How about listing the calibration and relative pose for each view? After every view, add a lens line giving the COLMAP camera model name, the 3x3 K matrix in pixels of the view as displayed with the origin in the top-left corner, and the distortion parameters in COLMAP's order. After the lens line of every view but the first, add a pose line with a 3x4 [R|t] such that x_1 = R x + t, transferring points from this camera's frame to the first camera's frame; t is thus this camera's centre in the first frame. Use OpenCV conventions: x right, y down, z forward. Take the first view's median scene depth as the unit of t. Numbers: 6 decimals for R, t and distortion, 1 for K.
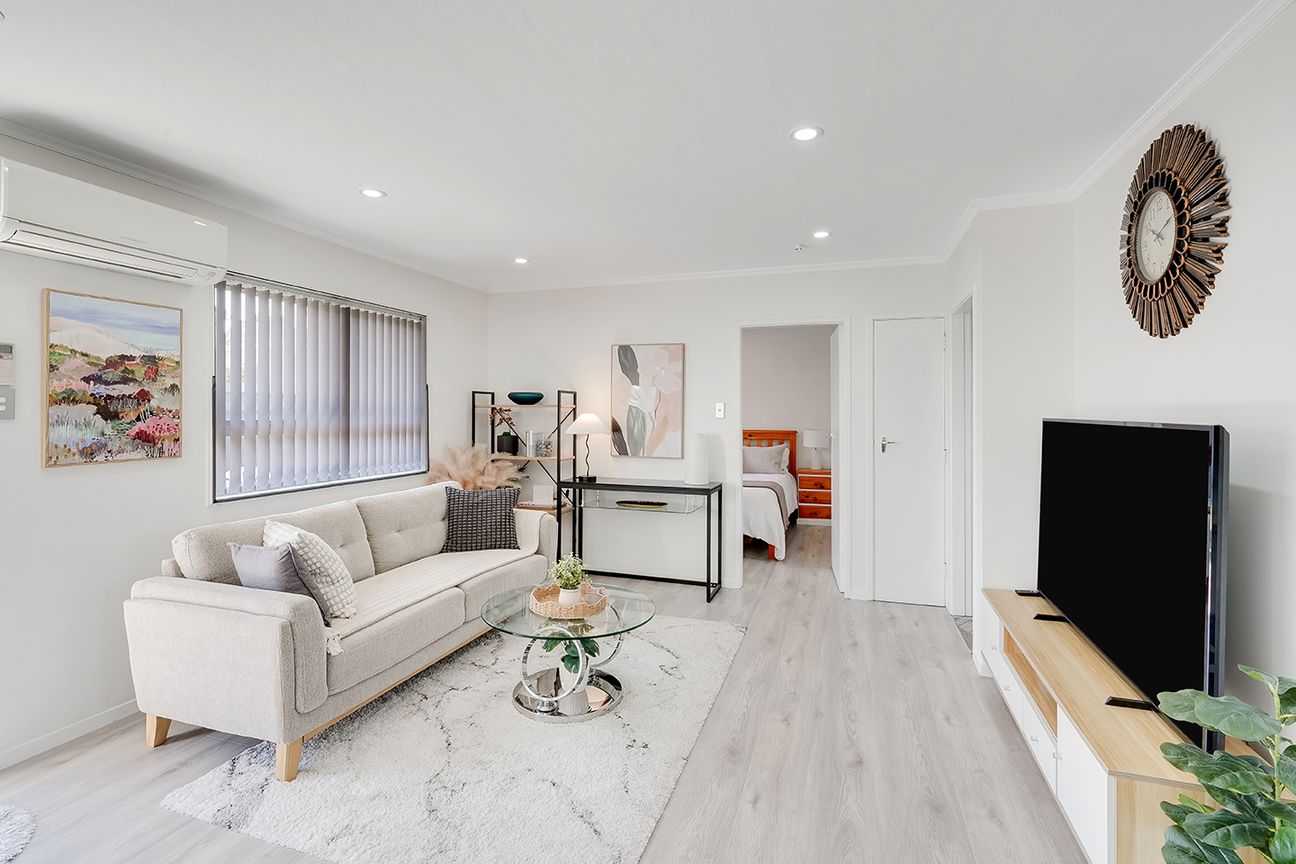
lens RADIAL K [[595.9, 0, 642.0], [0, 595.9, 407.7], [0, 0, 1]] dist [0.002597, 0.000593]
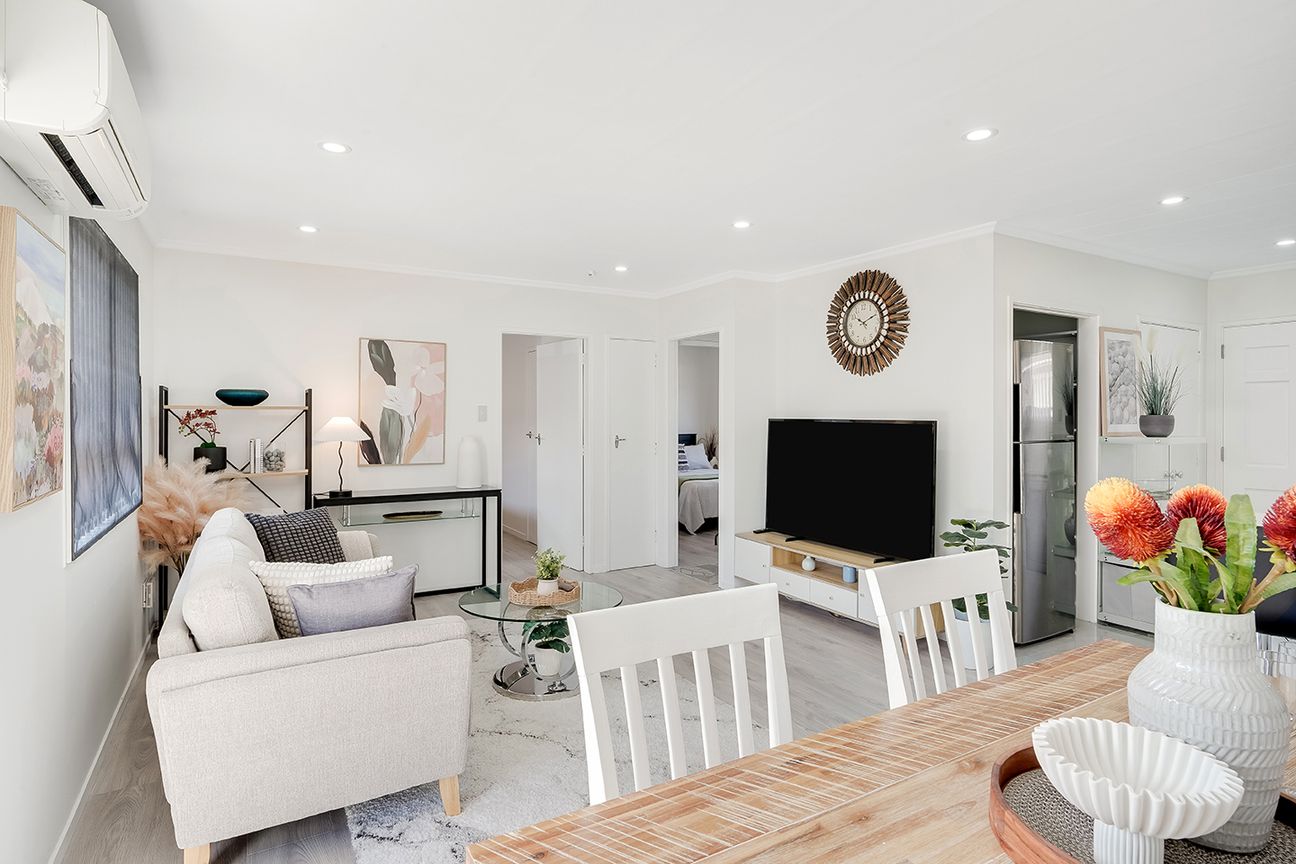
lens RADIAL K [[670.5, 0, 648.9], [0, 670.5, 420.3], [0, 0, 1]] dist [-0.005367, 0.000289]
pose [[0.653658, -0.006779, 0.756759, -0.926612], [-0.002938, 0.999930, 0.011494, 0.004004], [-0.756784, -0.009736, 0.653593, 0.081747]]
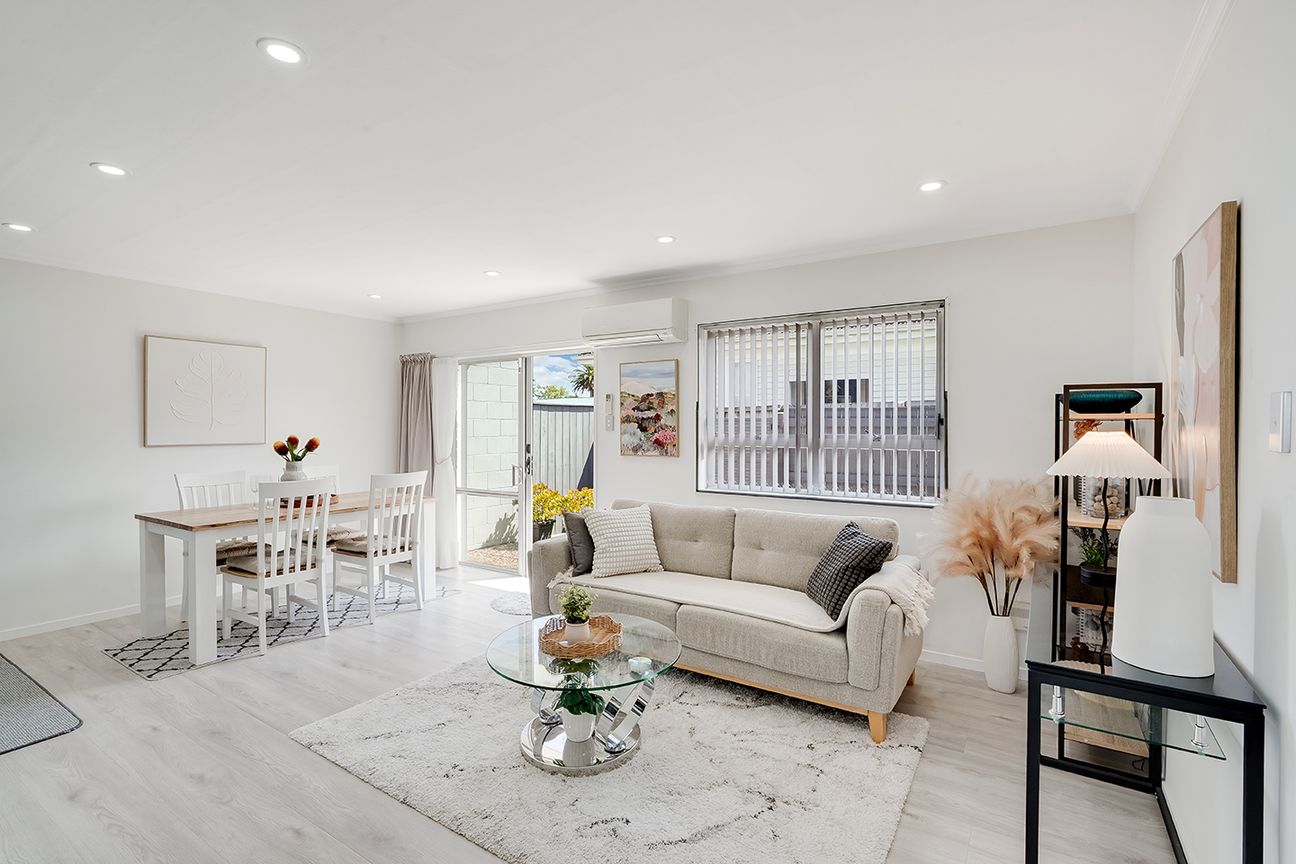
lens RADIAL K [[593.2, 0, 661.4], [0, 593.2, 436.7], [0, 0, 1]] dist [-0.012914, 0.002882]
pose [[-0.226076, 0.013631, -0.974014, 0.739423], [0.004053, 0.999907, 0.013053, 0.011926], [0.974101, -0.000997, -0.226110, 1.363611]]
